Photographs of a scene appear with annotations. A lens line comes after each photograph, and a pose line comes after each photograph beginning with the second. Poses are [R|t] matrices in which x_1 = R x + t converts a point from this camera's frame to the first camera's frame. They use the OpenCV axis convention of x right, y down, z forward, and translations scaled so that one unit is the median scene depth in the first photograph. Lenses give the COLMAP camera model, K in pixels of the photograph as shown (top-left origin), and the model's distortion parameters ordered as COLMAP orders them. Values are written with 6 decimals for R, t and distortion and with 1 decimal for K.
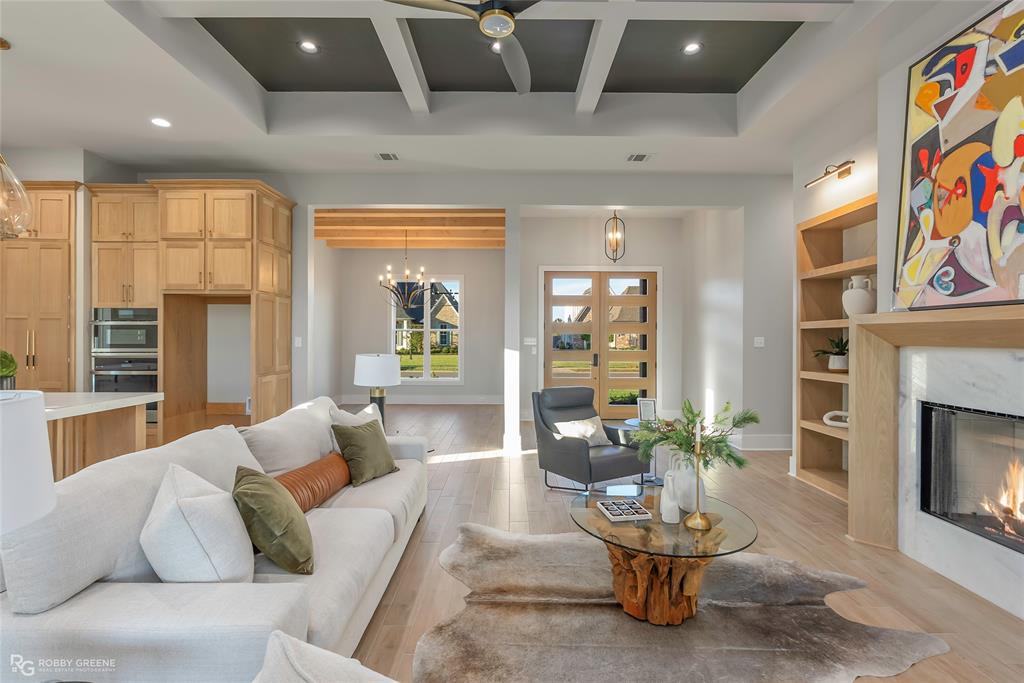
lens RADIAL K [[466.3, 0, 514.4], [0, 466.3, 335.8], [0, 0, 1]] dist [0.000026, 0.000167]
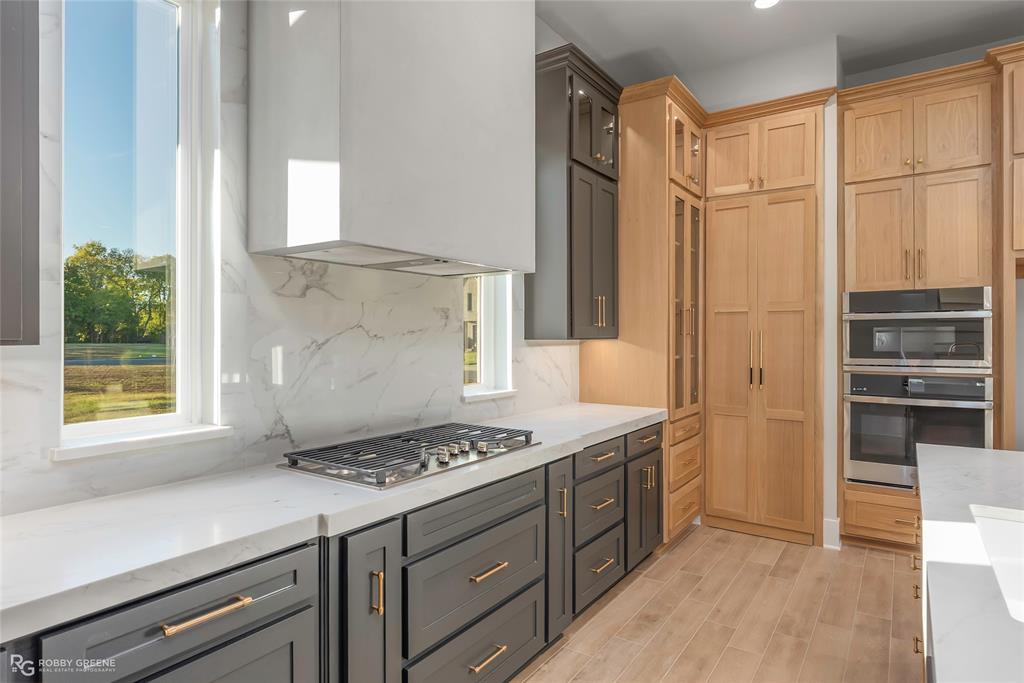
lens RADIAL K [[568.3, 0, 511.8], [0, 568.3, 338.0], [0, 0, 1]] dist [-0.004063, 0.000509]
pose [[0.819307, -0.003558, -0.573344, -0.857417], [0.005495, 0.999984, 0.001647, -0.003491], [0.573329, -0.004500, 0.819313, 0.139809]]
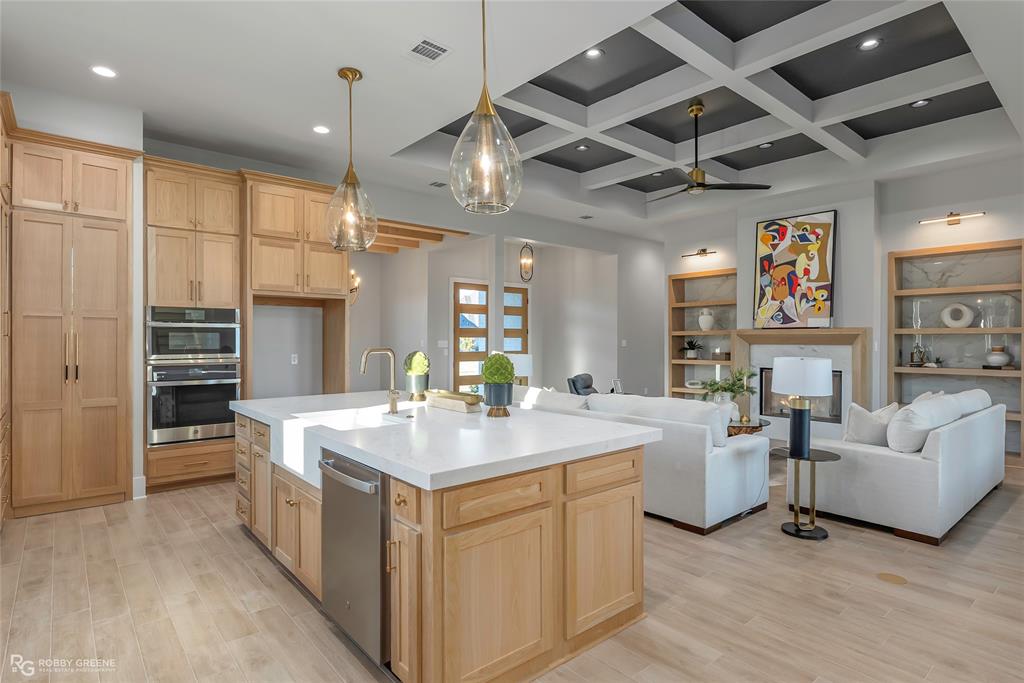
lens RADIAL K [[537.6, 0, 516.5], [0, 537.6, 342.8], [0, 0, 1]] dist [-0.000863, -0.000095]
pose [[0.761314, -0.004701, 0.648366, -1.050230], [-0.000917, 0.999965, 0.008327, -0.003104], [-0.648383, -0.006934, 0.761283, -0.148666]]
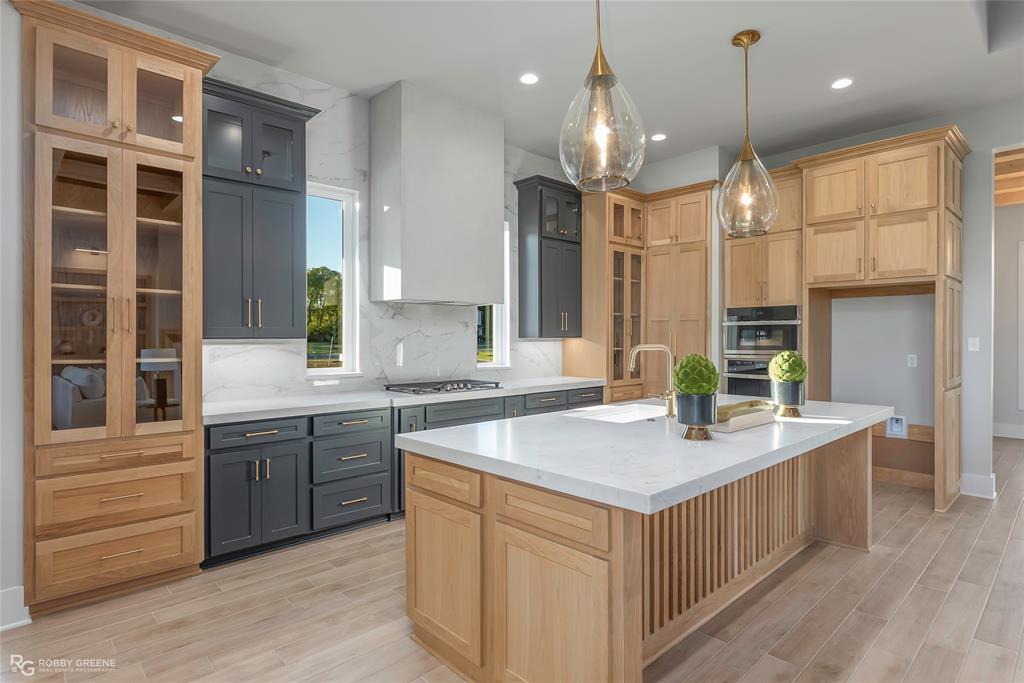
lens RADIAL K [[542.0, 0, 512.0], [0, 542.0, 341.5], [0, 0, 1]] dist [-0.001399, -0.000289]
pose [[0.682278, 0.002115, -0.731090, -0.393778], [0.005028, 0.999959, 0.007585, -0.001292], [0.731076, -0.008851, 0.682239, -0.094520]]
